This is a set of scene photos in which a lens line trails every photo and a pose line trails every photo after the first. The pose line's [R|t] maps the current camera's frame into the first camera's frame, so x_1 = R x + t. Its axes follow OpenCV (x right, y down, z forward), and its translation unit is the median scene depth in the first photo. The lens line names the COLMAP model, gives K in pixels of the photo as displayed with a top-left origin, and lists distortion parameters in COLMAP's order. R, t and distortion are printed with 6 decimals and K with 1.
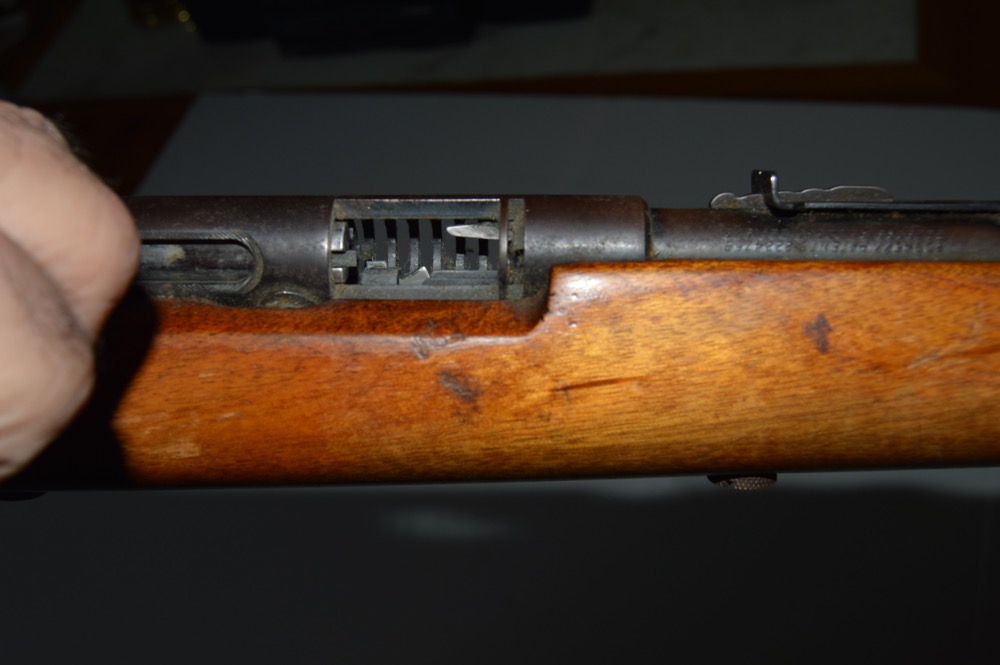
lens RADIAL K [[1115.1, 0, 500.0], [0, 1115.1, 332.5], [0, 0, 1]] dist [-0.098454, 0.023272]
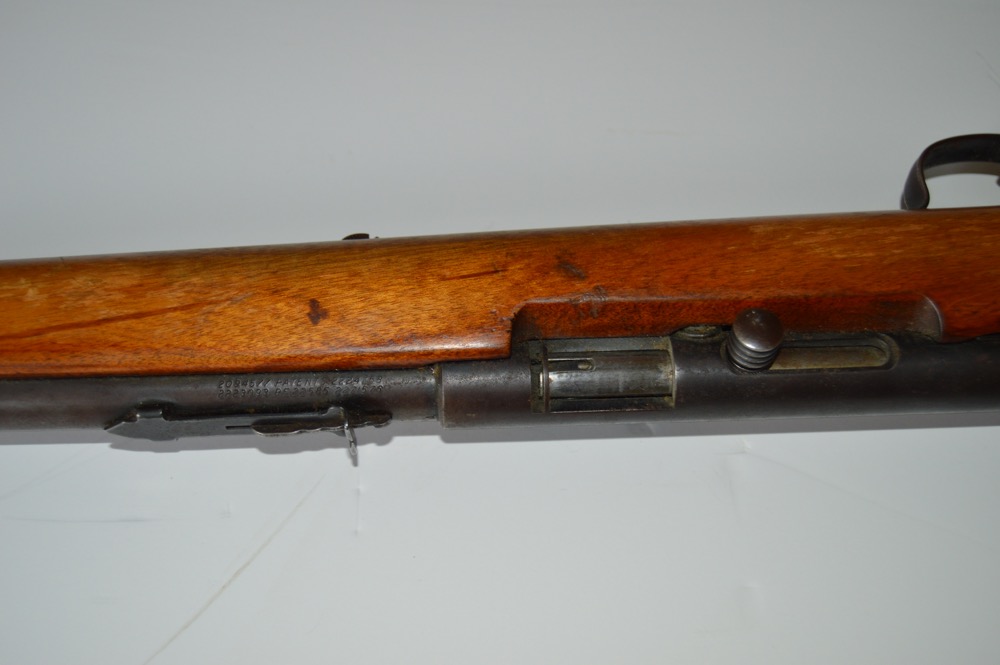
lens RADIAL K [[1115.1, 0, 500.0], [0, 1115.1, 332.5], [0, 0, 1]] dist [-0.098454, 0.023272]
pose [[-0.998911, 0.045042, -0.012162, 0.074874], [-0.046387, -0.930901, 0.362315, -0.534489], [0.004998, 0.362485, 0.931976, -0.291749]]
